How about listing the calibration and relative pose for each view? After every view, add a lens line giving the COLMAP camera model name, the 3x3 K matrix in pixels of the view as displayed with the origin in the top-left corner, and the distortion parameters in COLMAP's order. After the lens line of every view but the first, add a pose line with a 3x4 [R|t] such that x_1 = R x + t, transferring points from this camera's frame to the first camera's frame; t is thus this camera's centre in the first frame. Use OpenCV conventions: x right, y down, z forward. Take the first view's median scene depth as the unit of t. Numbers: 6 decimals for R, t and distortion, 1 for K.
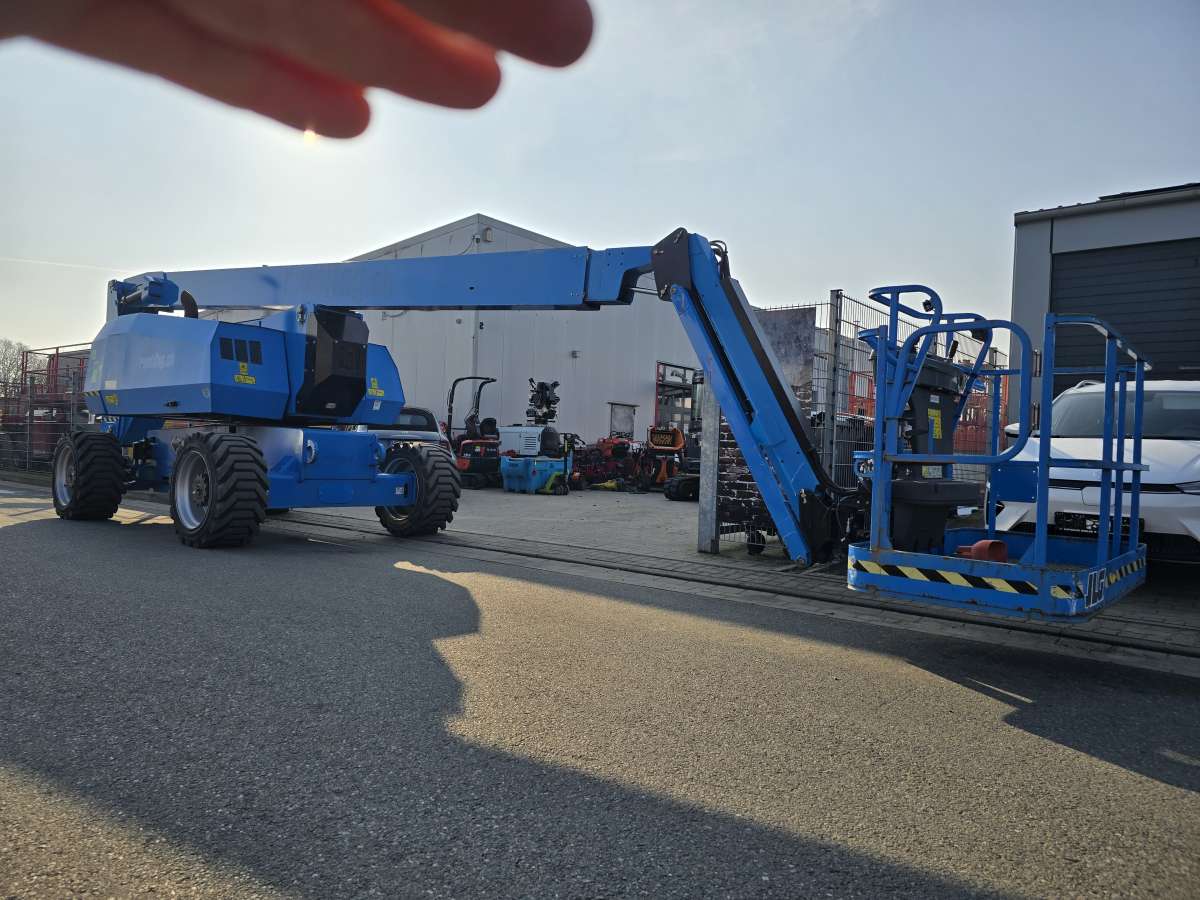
lens RADIAL K [[807.4, 0, 584.6], [0, 807.4, 449.6], [0, 0, 1]] dist [0.064172, -0.058819]
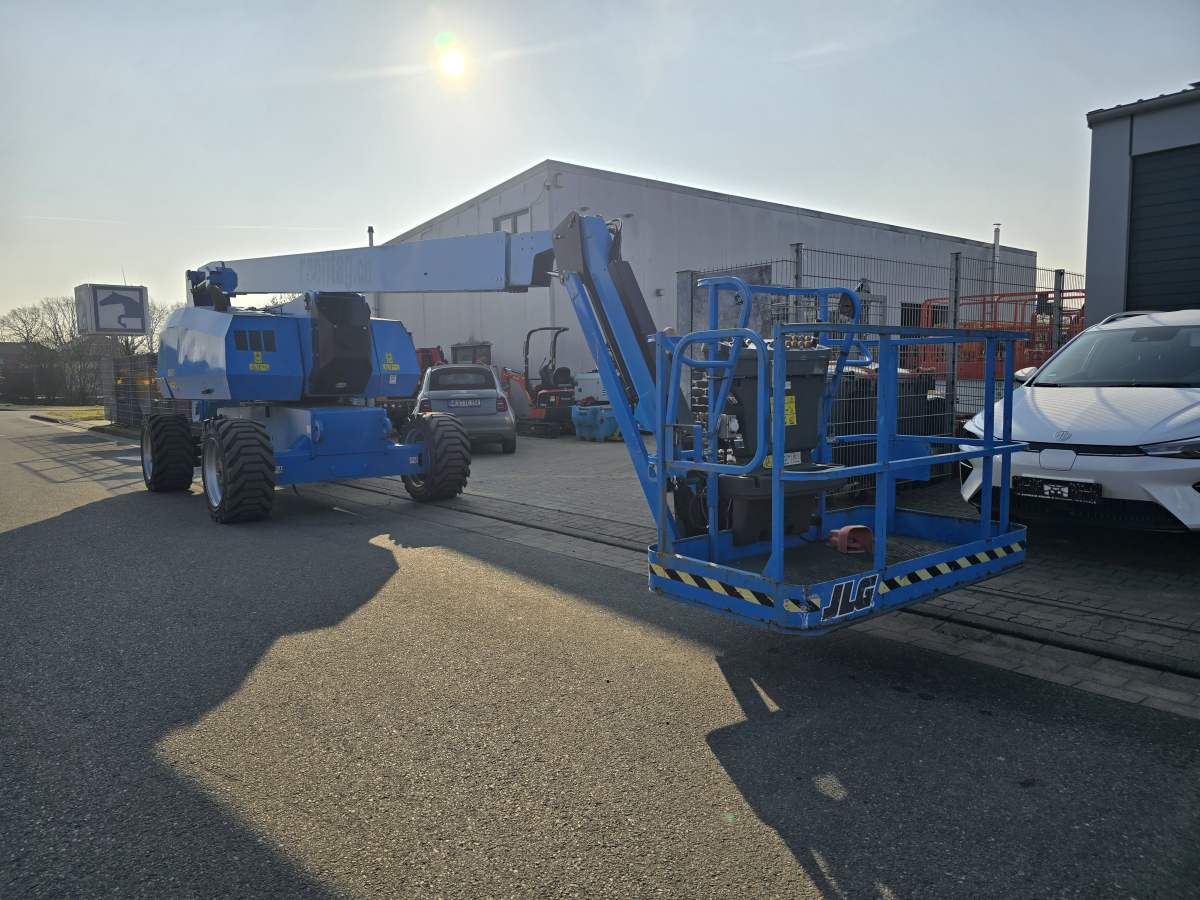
lens RADIAL K [[807.4, 0, 584.6], [0, 807.4, 449.6], [0, 0, 1]] dist [0.064172, -0.058819]
pose [[0.980535, -0.035742, -0.193062, 0.218718], [0.053080, 0.994932, 0.085395, -0.046310], [0.189031, -0.093980, 0.977463, 0.002639]]
